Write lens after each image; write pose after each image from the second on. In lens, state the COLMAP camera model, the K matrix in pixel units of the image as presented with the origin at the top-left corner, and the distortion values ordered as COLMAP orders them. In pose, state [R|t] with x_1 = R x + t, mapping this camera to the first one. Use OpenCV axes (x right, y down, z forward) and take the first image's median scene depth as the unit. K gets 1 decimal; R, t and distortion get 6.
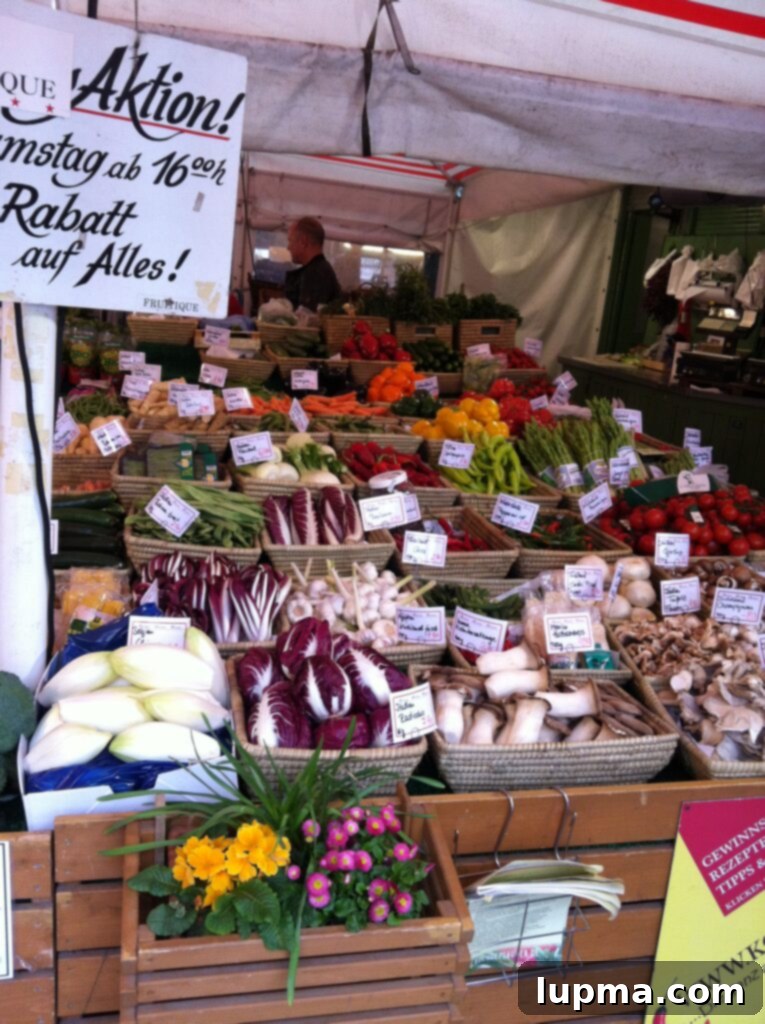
lens RADIAL K [[1002.6, 0, 376.5], [0, 1002.6, 546.5], [0, 0, 1]] dist [0.134927, -0.385571]
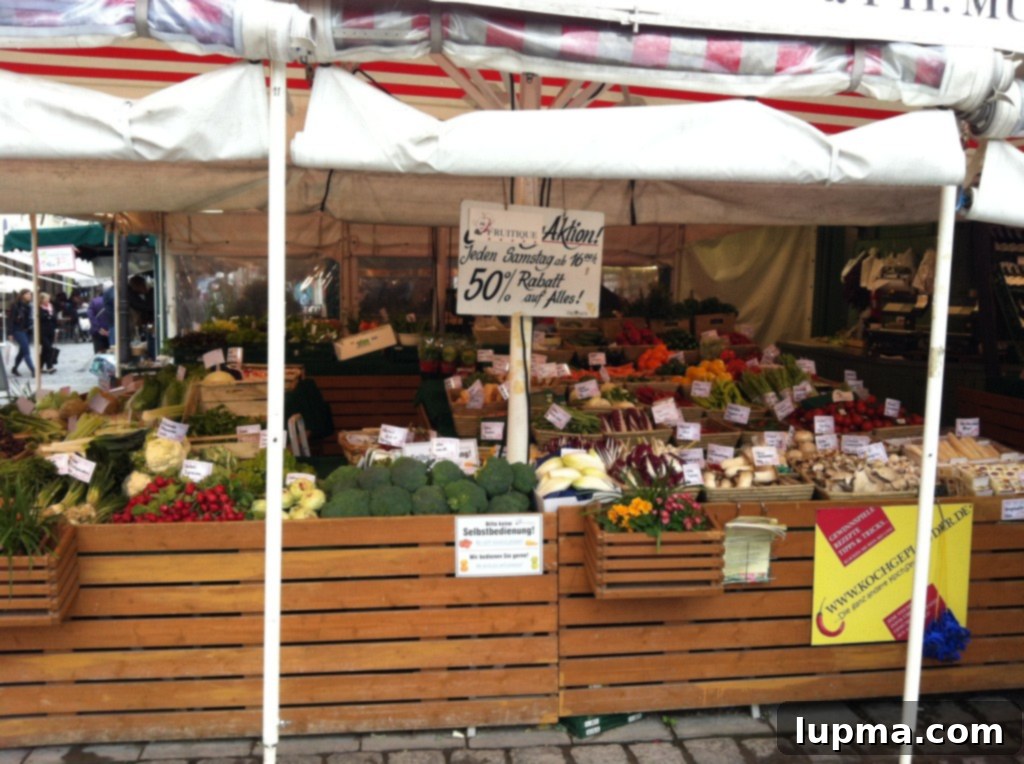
lens RADIAL K [[1002.6, 0, 512.0], [0, 1002.6, 382.0], [0, 0, 1]] dist [0.134927, -0.385571]
pose [[0.993424, -0.062878, -0.095686, -0.076416], [0.045784, 0.984141, -0.171375, 0.178007], [0.104944, 0.165867, 0.980548, -0.728831]]
